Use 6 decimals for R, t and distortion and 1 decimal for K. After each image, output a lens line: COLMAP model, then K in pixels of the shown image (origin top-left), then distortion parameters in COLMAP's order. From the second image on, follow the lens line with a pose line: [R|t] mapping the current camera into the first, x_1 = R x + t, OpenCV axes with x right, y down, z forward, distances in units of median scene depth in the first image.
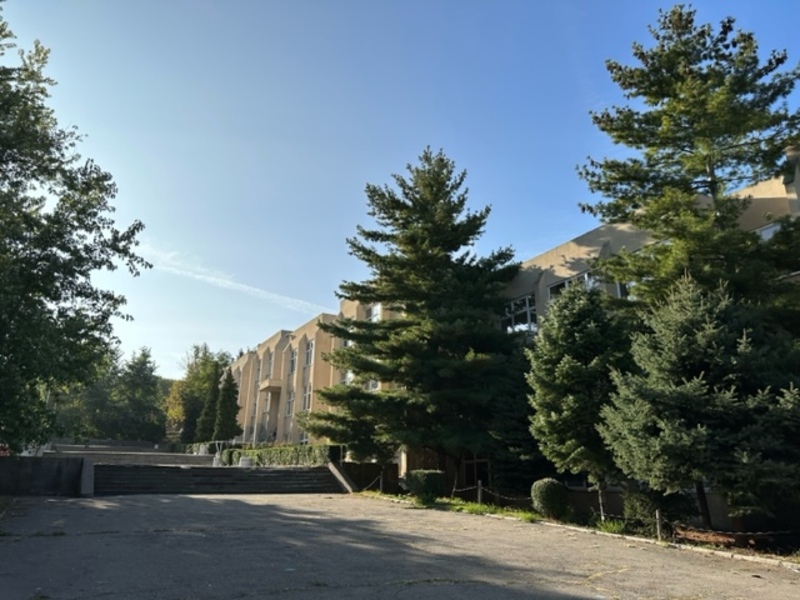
lens RADIAL K [[573.9, 0, 398.6], [0, 573.9, 311.0], [0, 0, 1]] dist [0.004919, 0.000096]
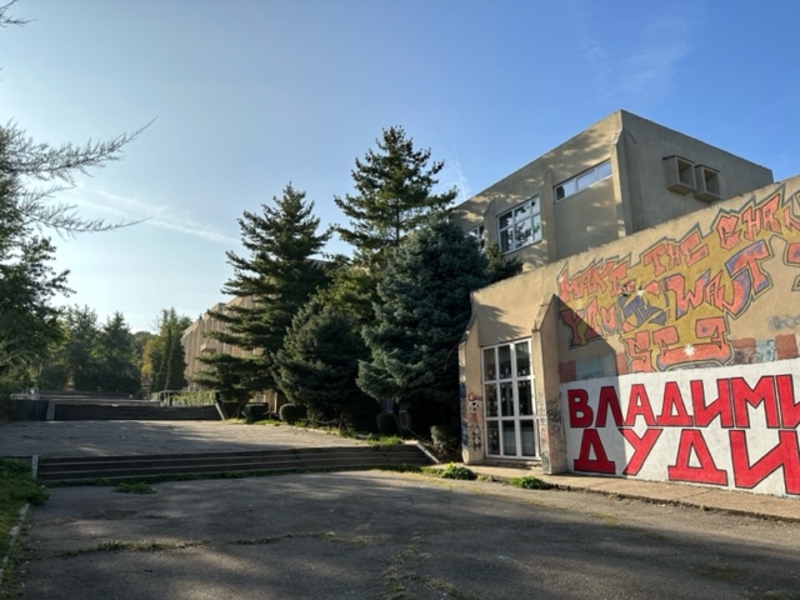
lens RADIAL K [[566.7, 0, 400.0], [0, 566.7, 300.0], [0, 0, 1]] dist [0.002394, -0.001188]
pose [[0.999772, -0.010406, 0.018636, 0.177899], [0.009200, 0.997928, 0.063680, -0.050503], [-0.019260, -0.063494, 0.997796, -0.256853]]
